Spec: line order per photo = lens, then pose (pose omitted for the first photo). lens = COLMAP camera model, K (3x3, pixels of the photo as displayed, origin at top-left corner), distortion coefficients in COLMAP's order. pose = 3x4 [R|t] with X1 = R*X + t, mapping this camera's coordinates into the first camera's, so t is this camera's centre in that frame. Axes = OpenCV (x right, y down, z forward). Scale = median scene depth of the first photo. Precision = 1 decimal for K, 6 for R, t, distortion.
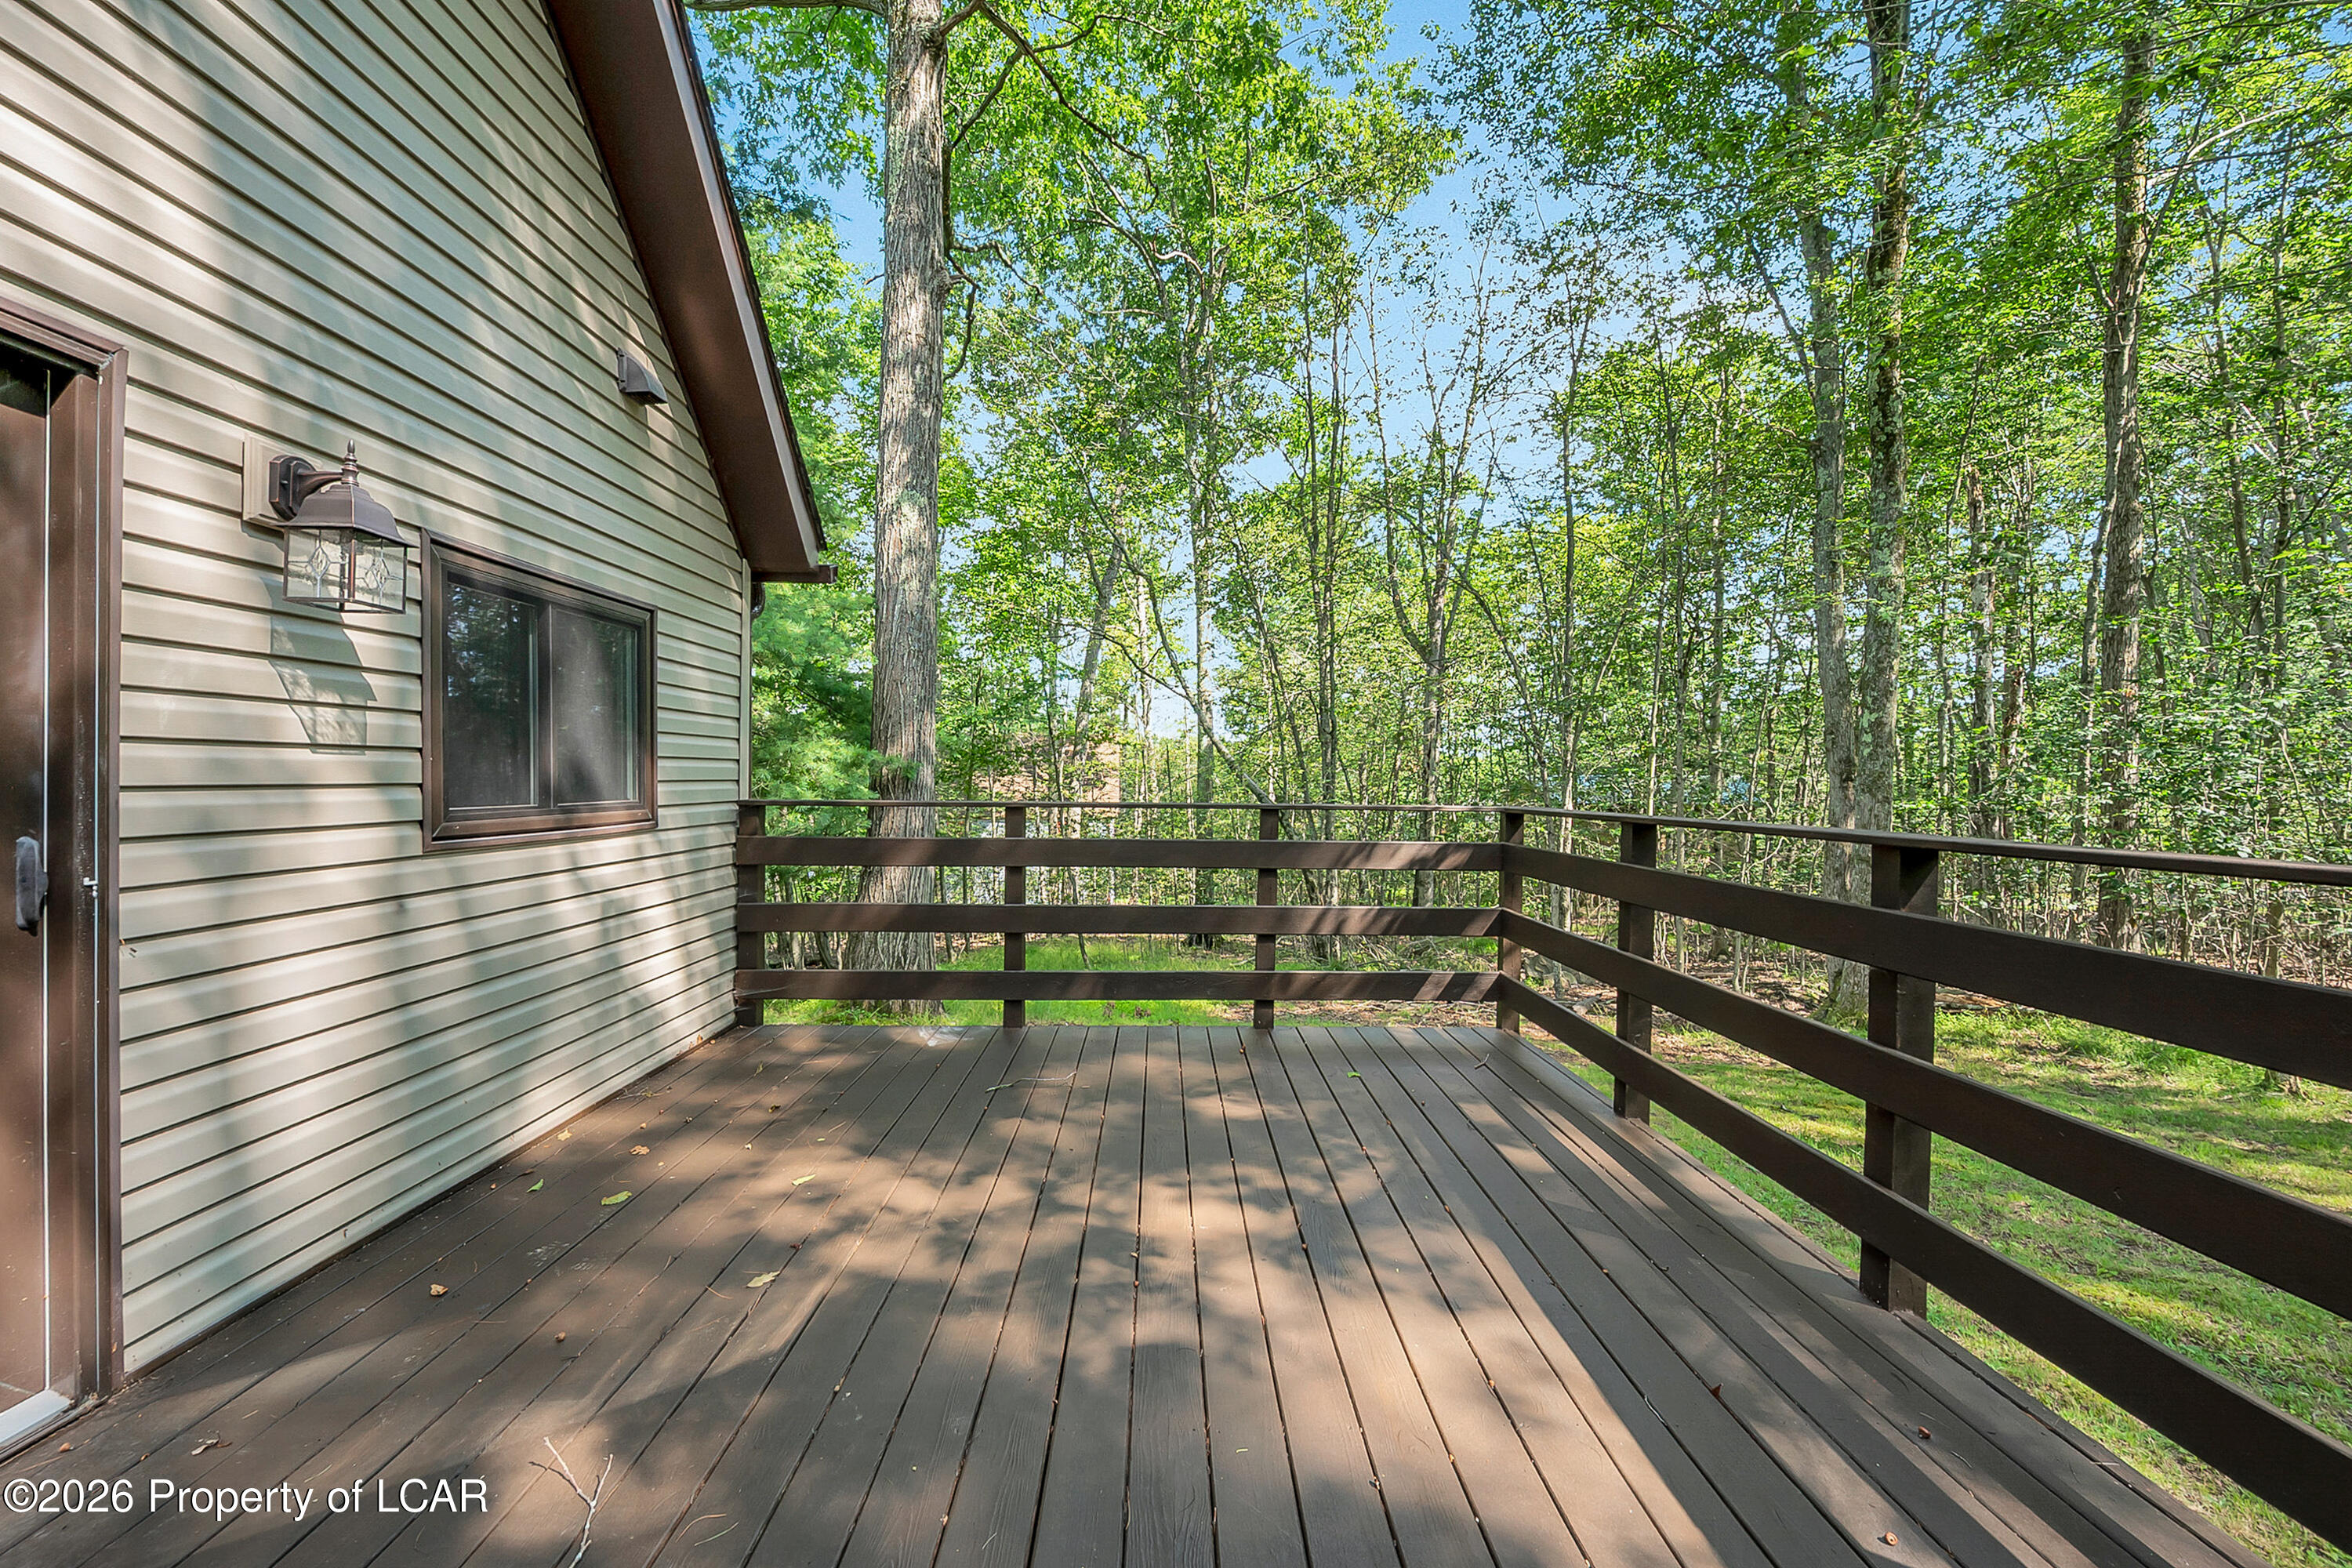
lens RADIAL K [[948.7, 0, 1176.0], [0, 948.7, 784.0], [0, 0, 1]] dist [-0.000751, 0.000206]
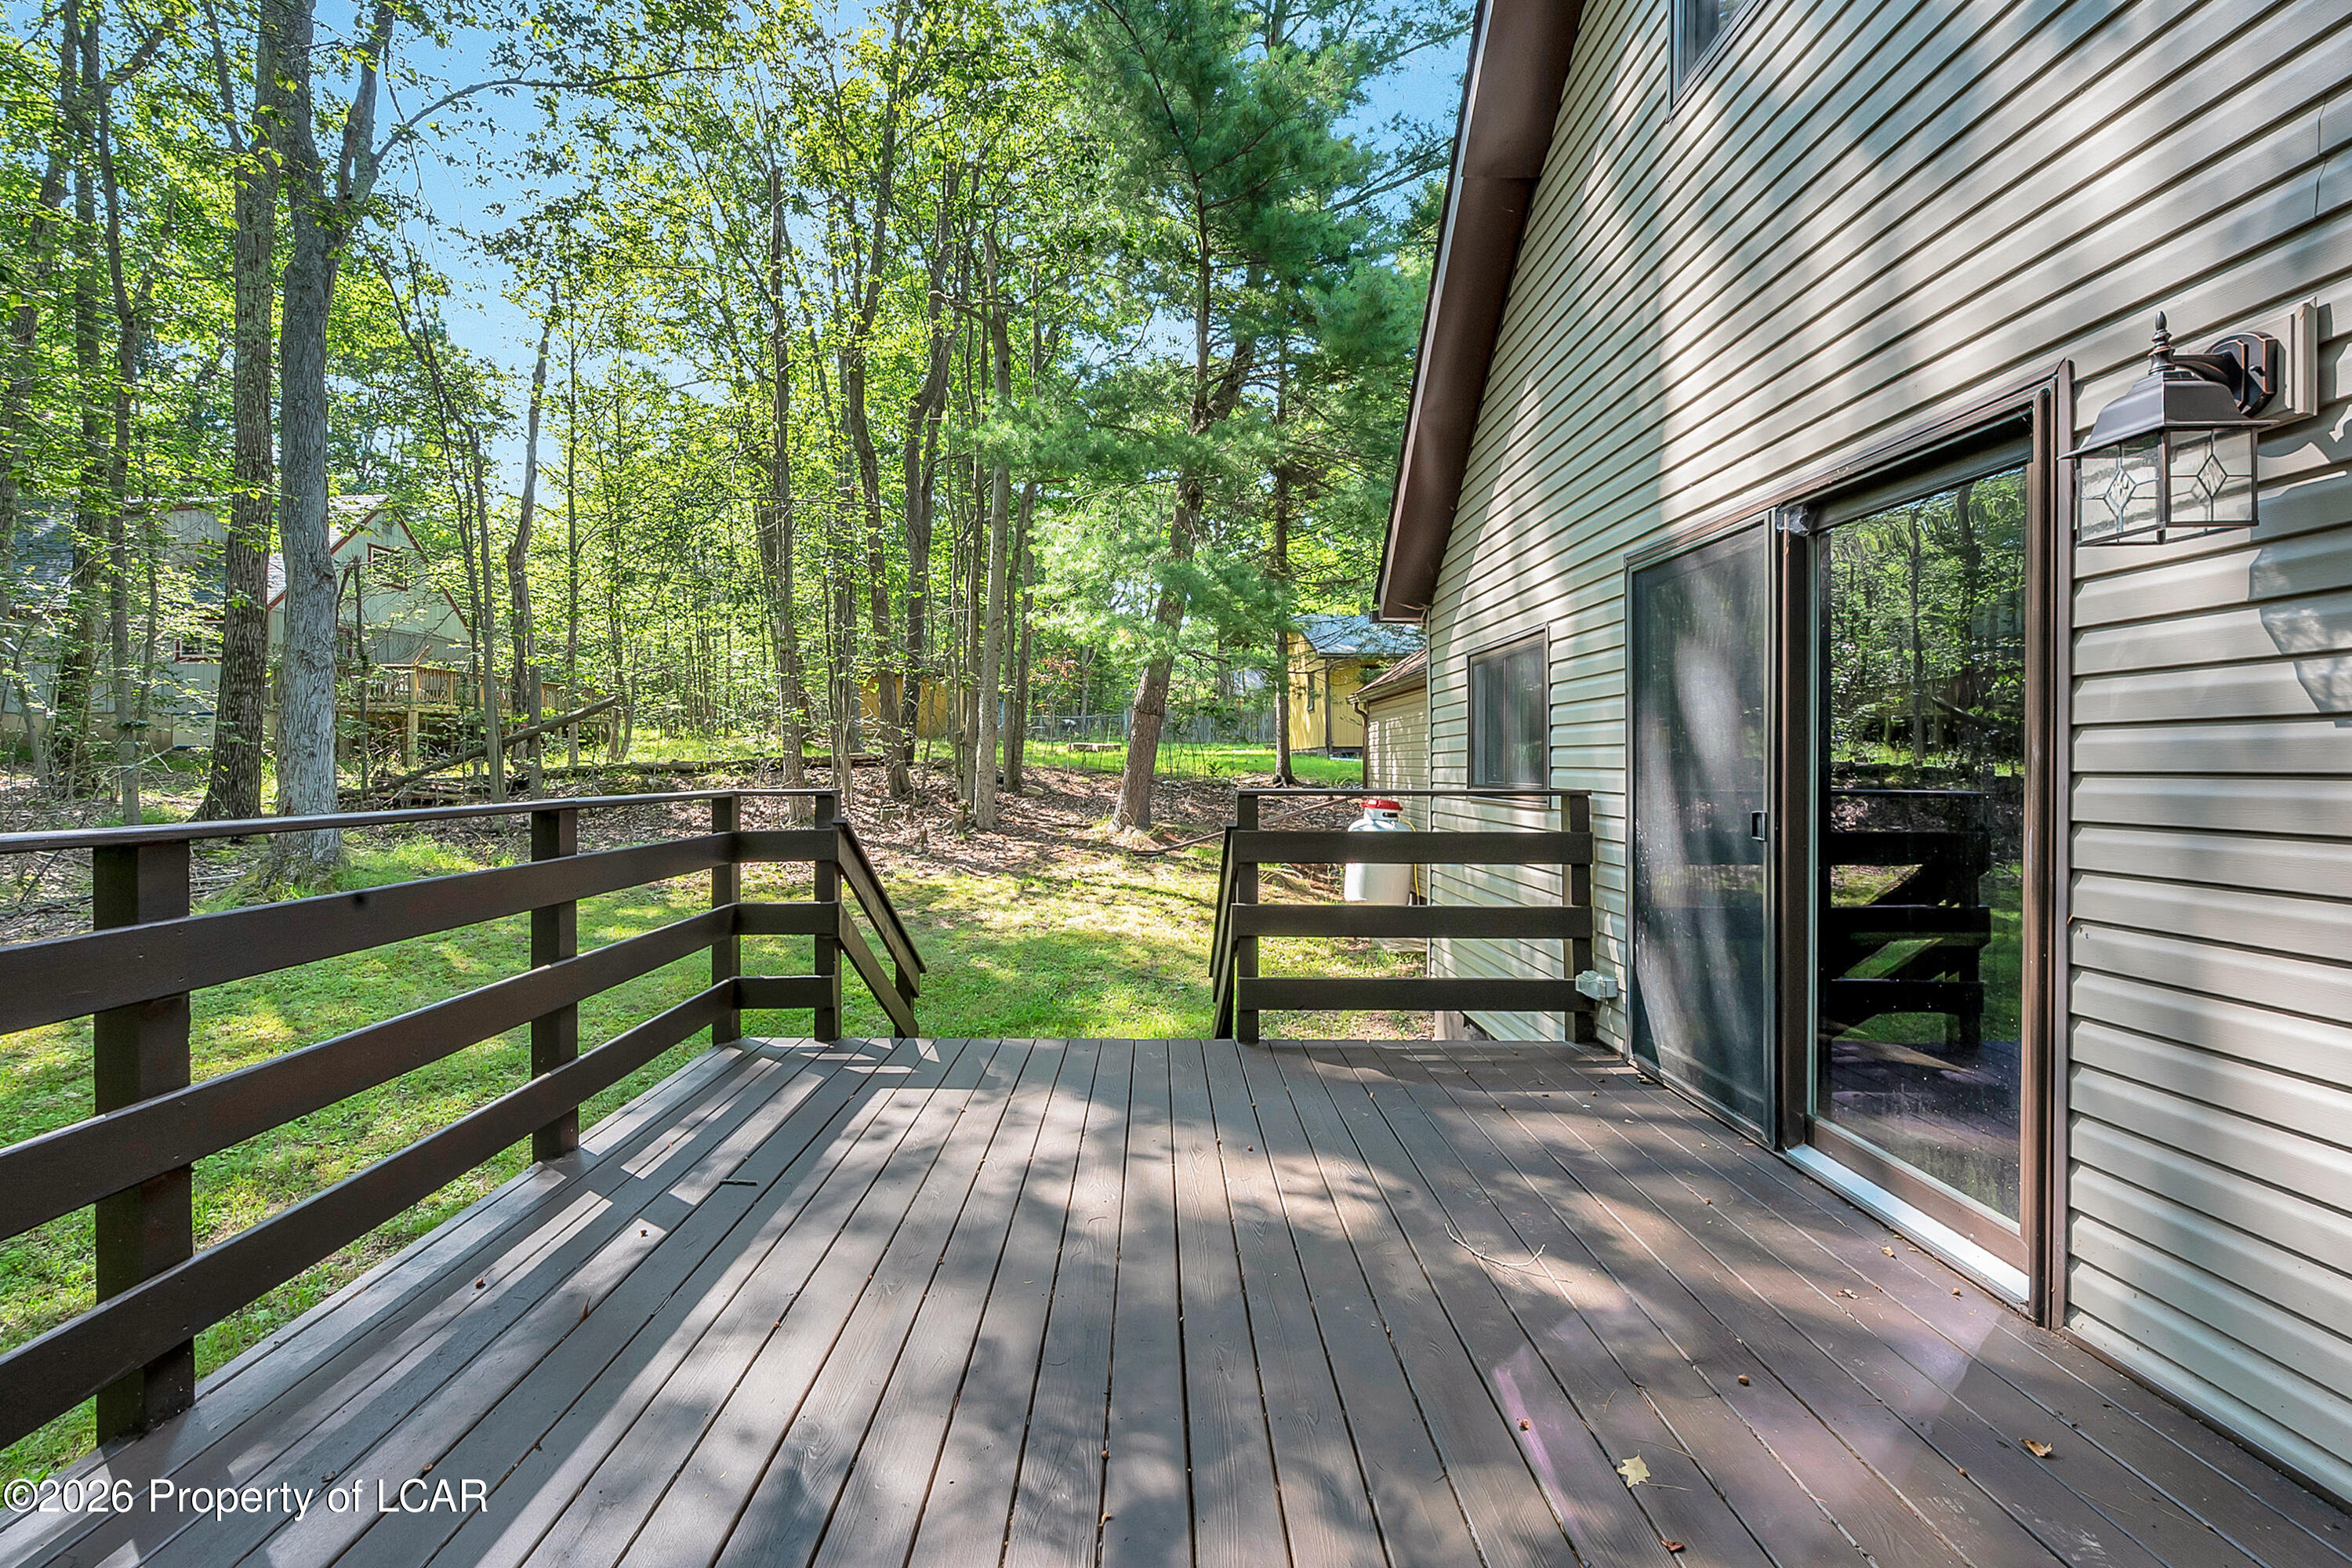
lens RADIAL K [[948.7, 0, 1176.0], [0, 948.7, 784.0], [0, 0, 1]] dist [-0.000751, 0.000206]
pose [[-0.999968, -0.003108, -0.007373, -0.090211], [-0.003273, 0.999742, 0.022463, -0.004487], [0.007301, 0.022486, -0.999720, 1.755216]]
